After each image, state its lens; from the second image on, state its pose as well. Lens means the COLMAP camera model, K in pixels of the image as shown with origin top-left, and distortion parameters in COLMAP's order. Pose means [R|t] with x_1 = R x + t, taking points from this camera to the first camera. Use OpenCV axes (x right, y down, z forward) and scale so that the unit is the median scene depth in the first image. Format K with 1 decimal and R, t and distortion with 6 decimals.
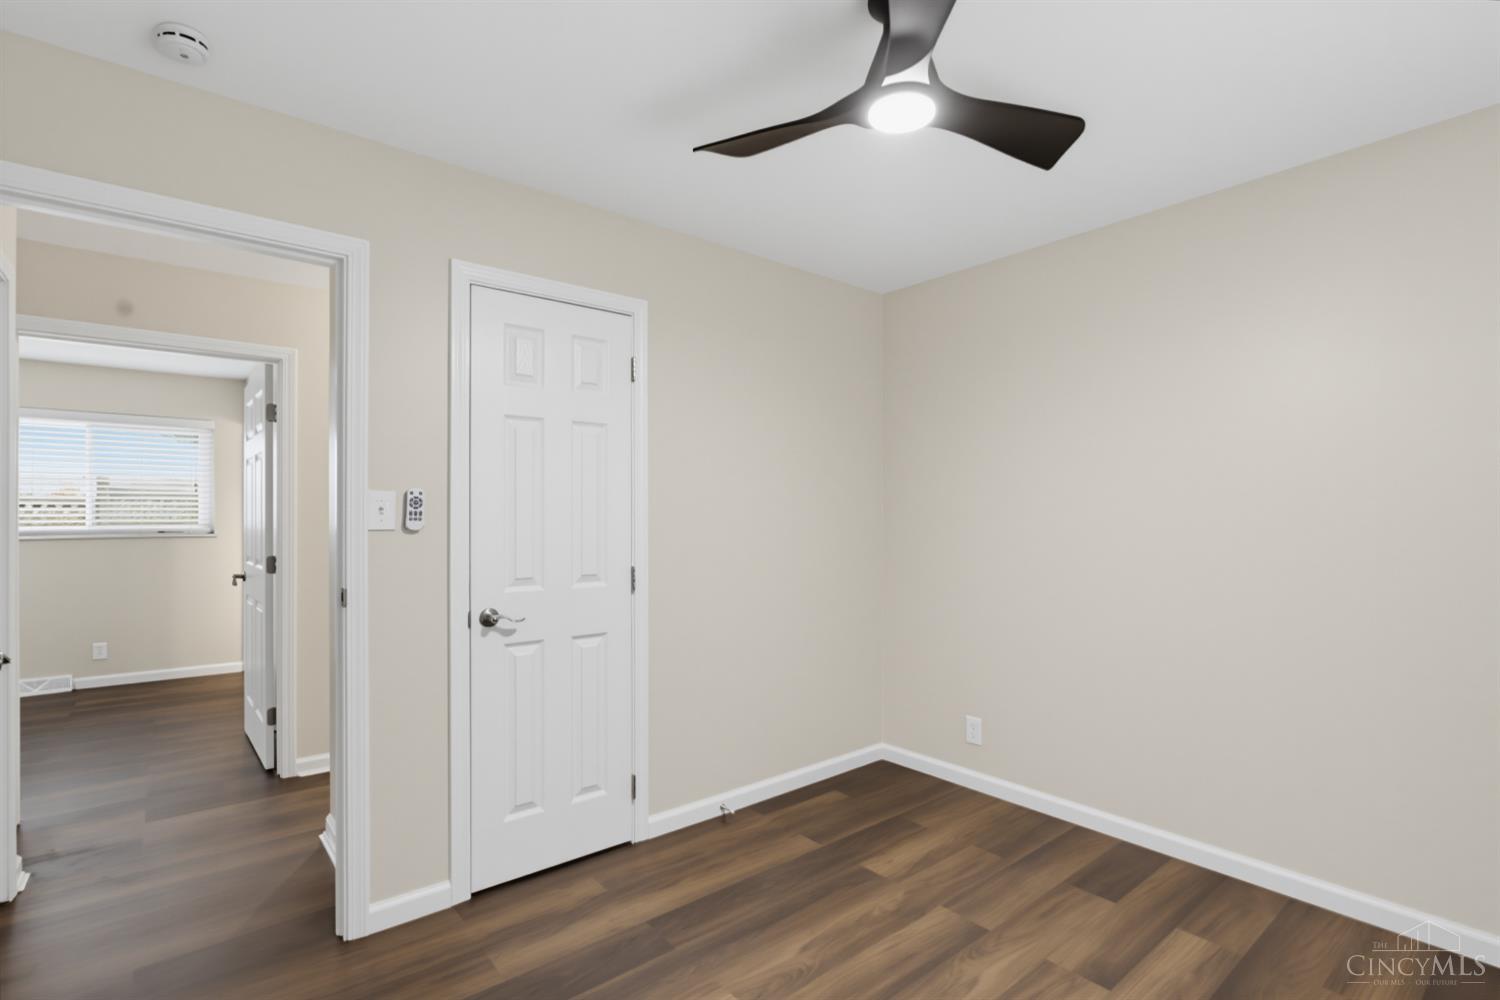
lens RADIAL K [[724.0, 0, 756.5], [0, 724.0, 510.2], [0, 0, 1]] dist [-0.010954, 0.002114]
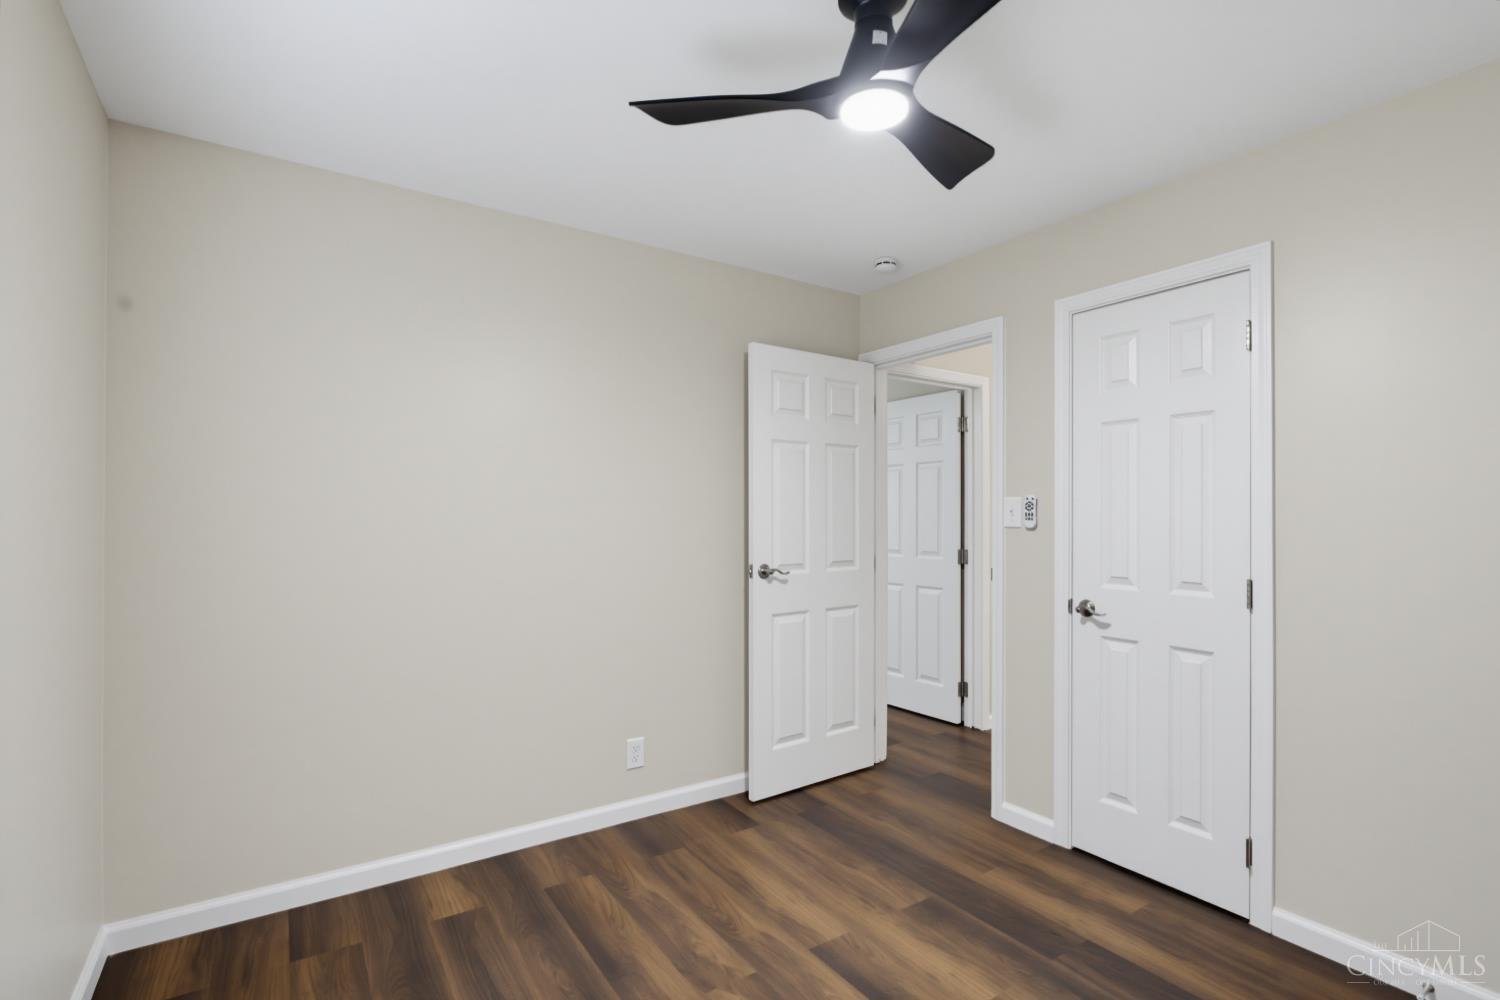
lens RADIAL K [[724.0, 0, 748.3], [0, 724.0, 505.2], [0, 0, 1]] dist [-0.010954, 0.002114]
pose [[-0.130912, -0.013199, -0.991306, 0.808989], [0.008597, 0.999859, -0.014448, 0.002105], [0.991357, -0.010413, -0.130780, 0.640815]]
